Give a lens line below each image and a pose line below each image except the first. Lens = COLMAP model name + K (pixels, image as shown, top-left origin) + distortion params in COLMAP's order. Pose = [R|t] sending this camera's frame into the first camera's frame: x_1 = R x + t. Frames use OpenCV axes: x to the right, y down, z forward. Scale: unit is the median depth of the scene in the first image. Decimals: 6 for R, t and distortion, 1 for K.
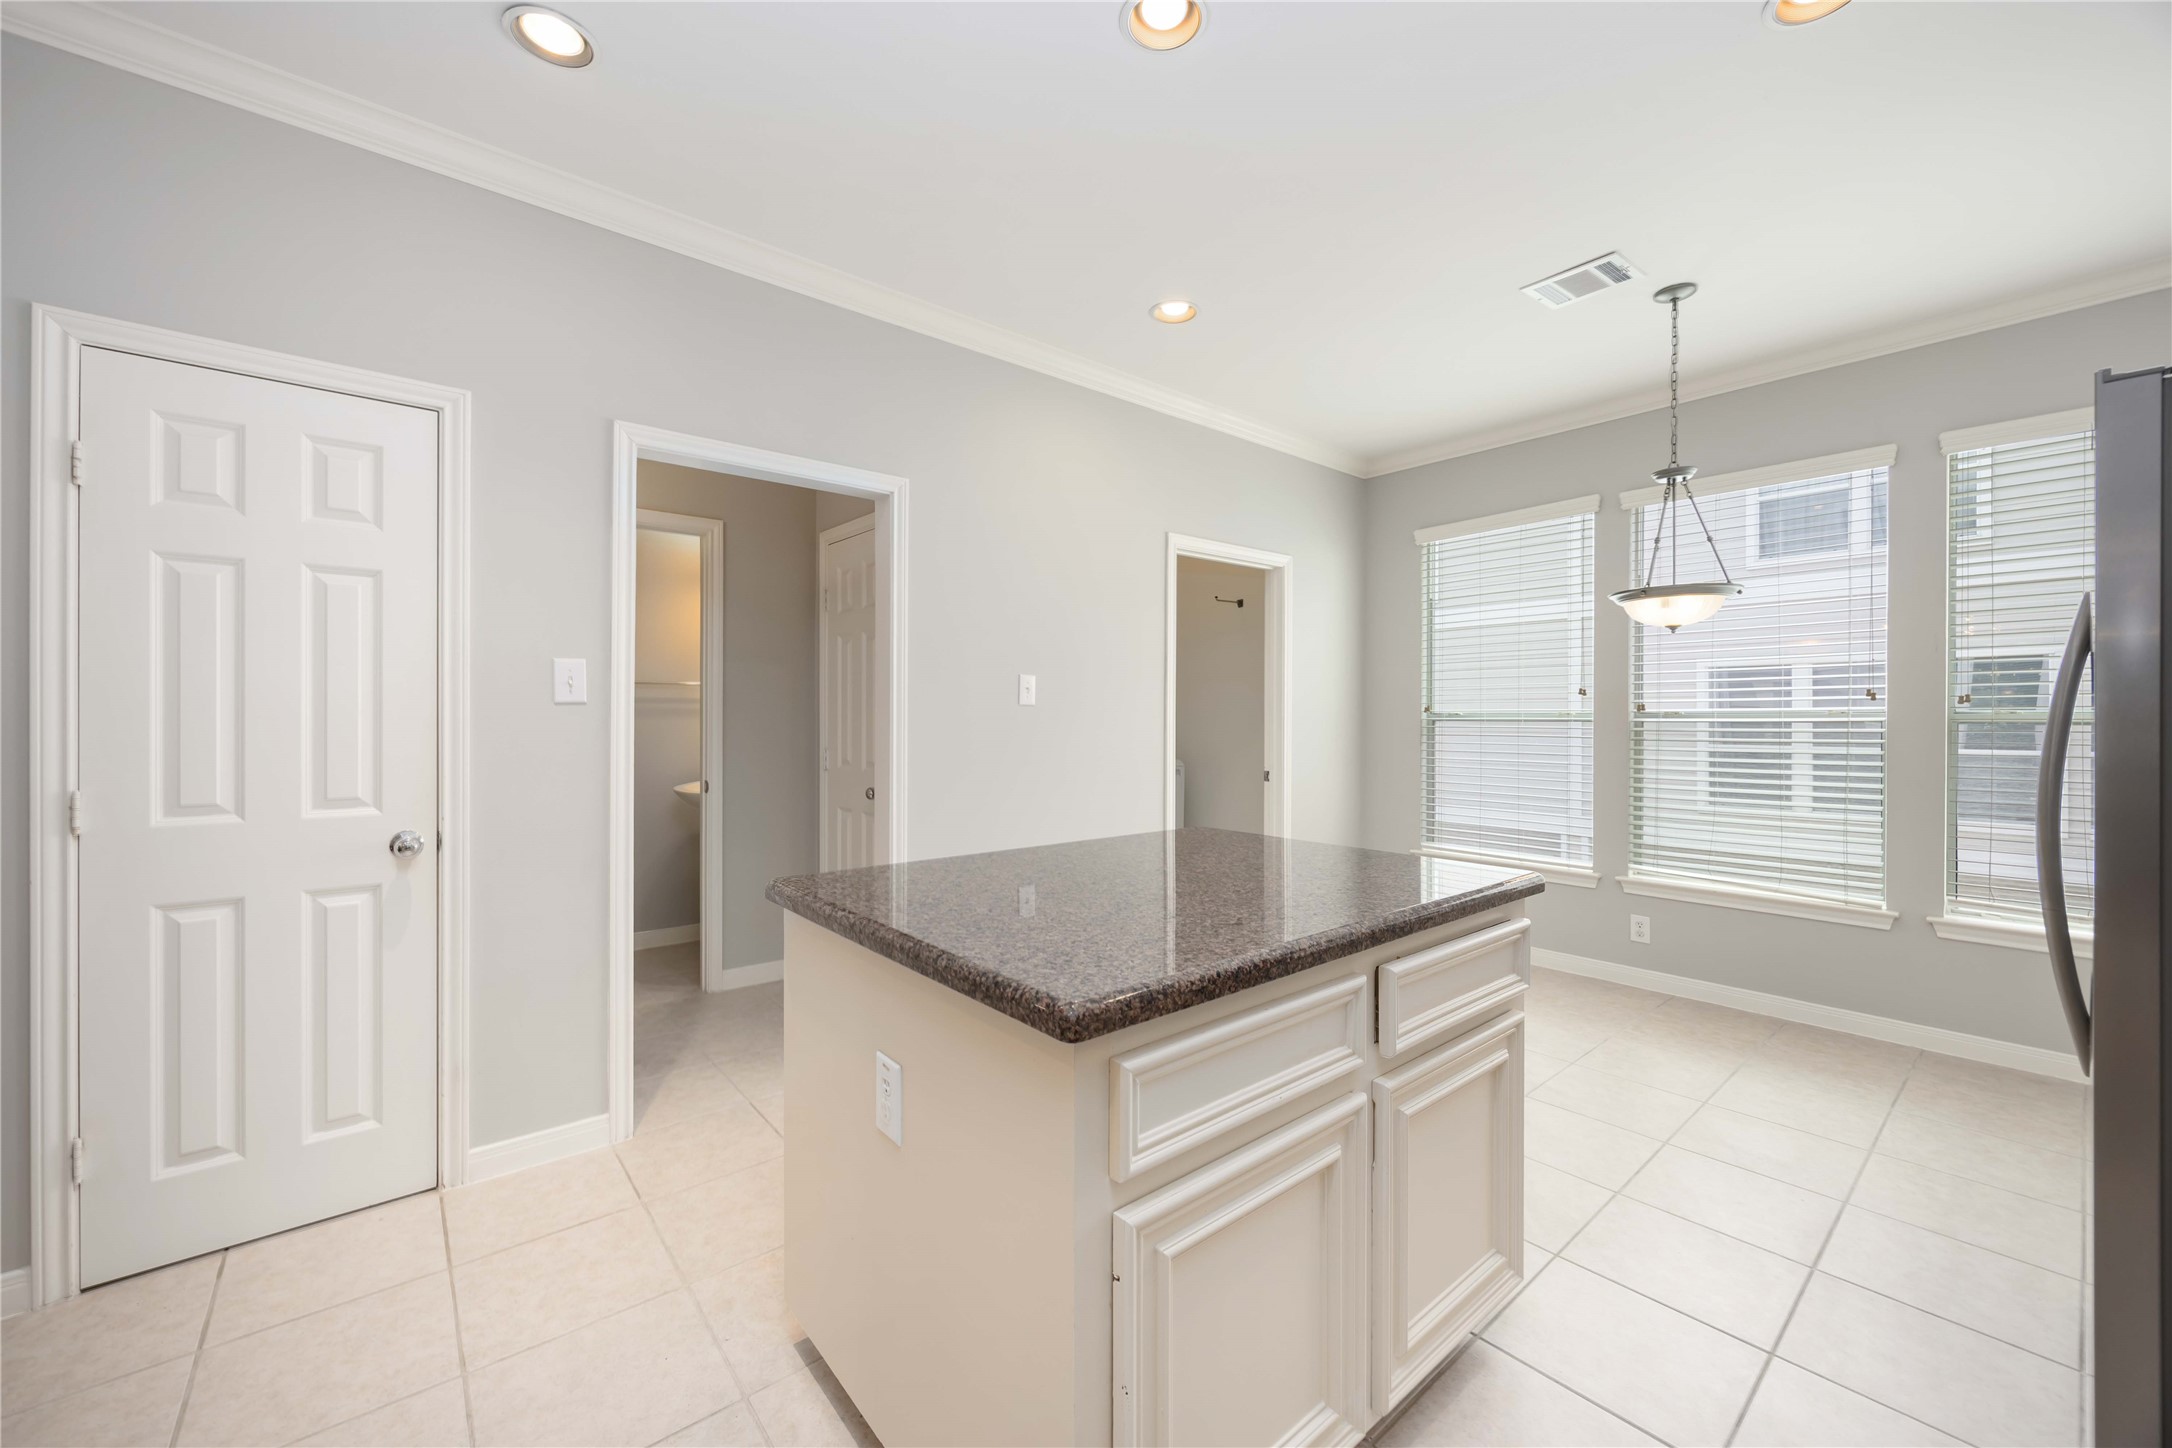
lens RADIAL K [[842.8, 0, 1089.1], [0, 842.8, 707.8], [0, 0, 1]] dist [-0.003820, 0.000128]
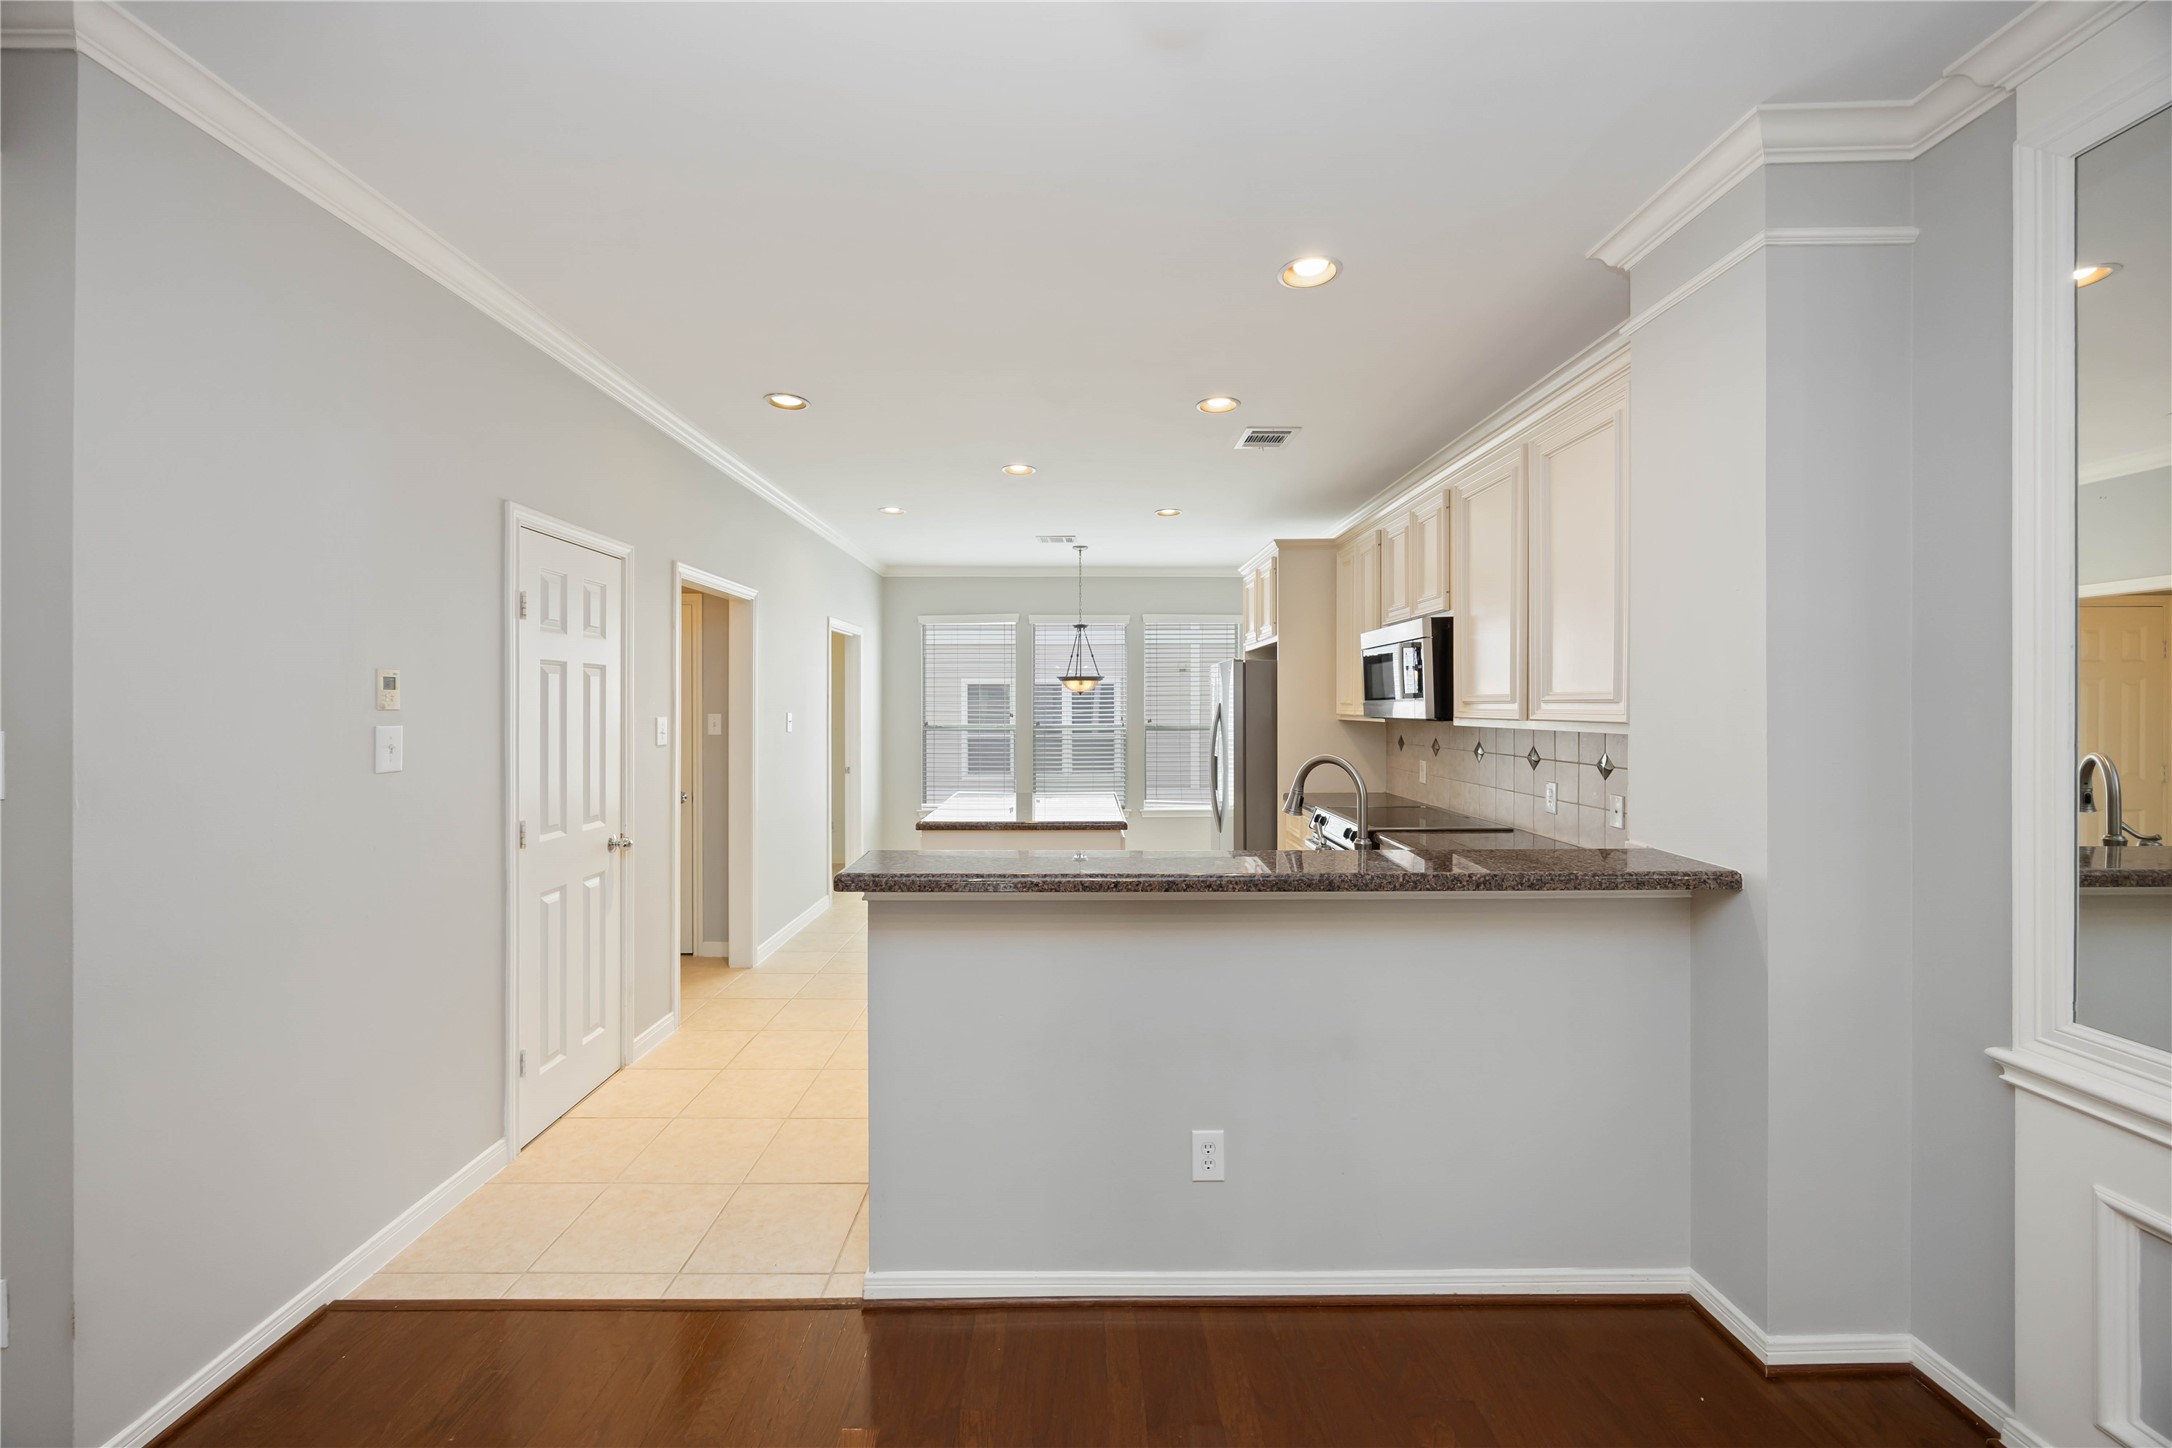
lens RADIAL K [[842.8, 0, 1091.1], [0, 842.8, 701.4], [0, 0, 1]] dist [-0.003820, 0.000128]
pose [[0.624698, 0.003293, 0.780860, -1.086088], [-0.008427, 0.999961, 0.002525, -0.079530], [-0.780821, -0.008157, 0.624701, -0.466692]]
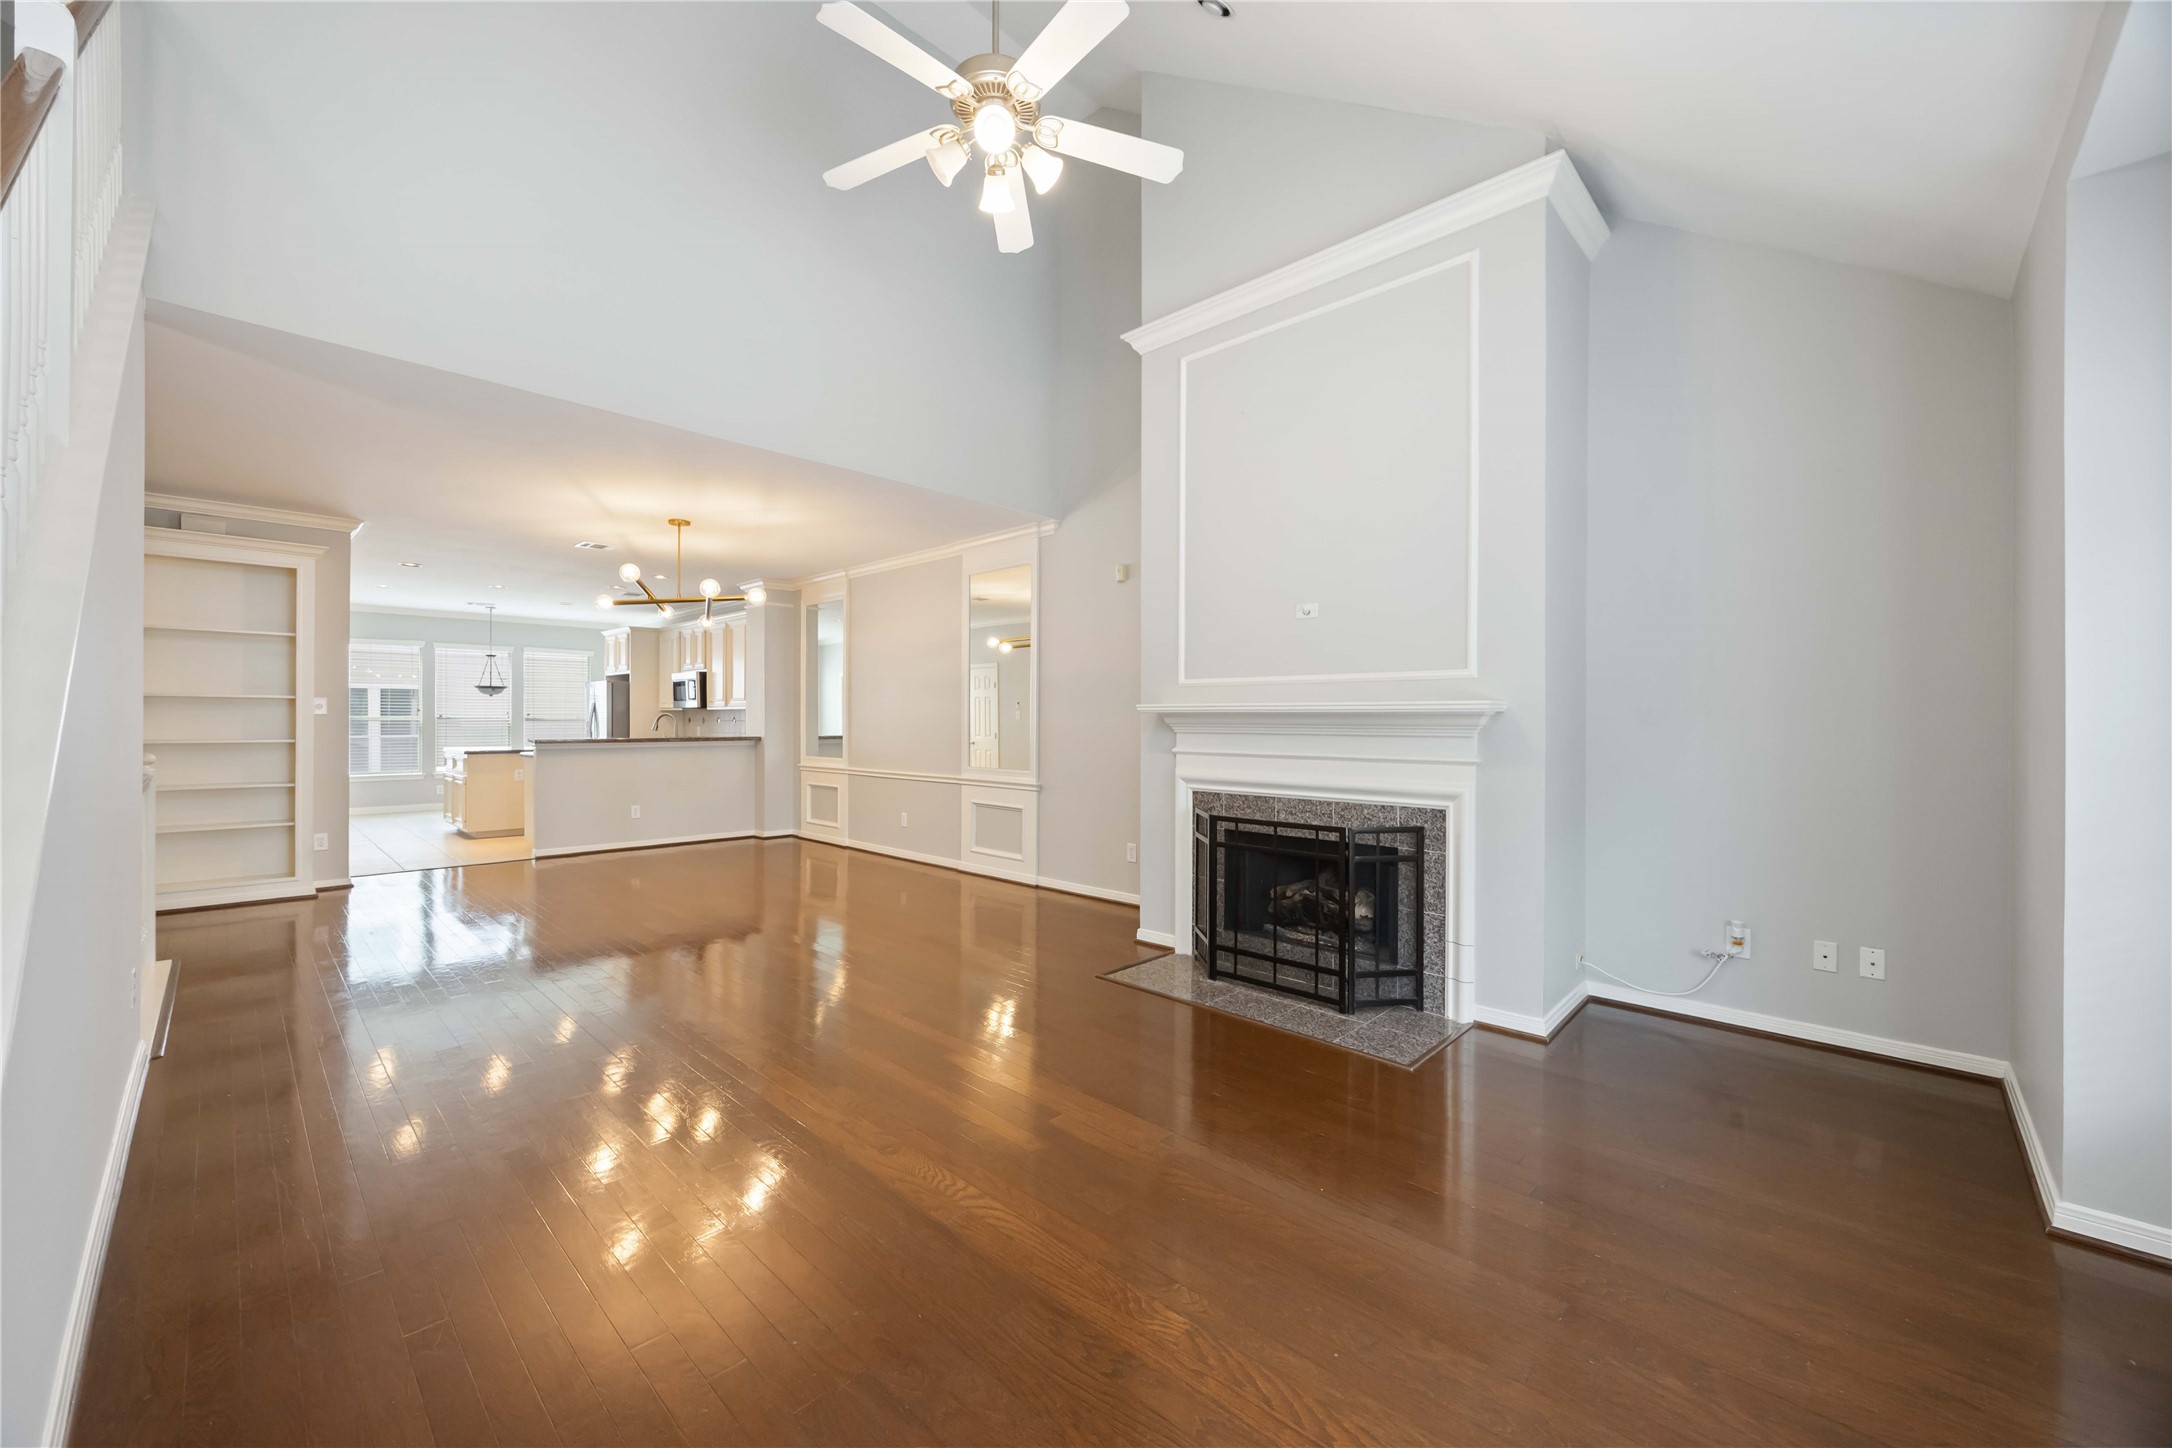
lens RADIAL K [[842.8, 0, 1065.9], [0, 842.8, 720.0], [0, 0, 1]] dist [-0.003820, 0.000128]
pose [[-0.092645, -0.001666, 0.995698, -3.352700], [-0.017741, 0.999843, 0.000022, -0.030487], [-0.995541, -0.017663, -0.092660, -1.249996]]
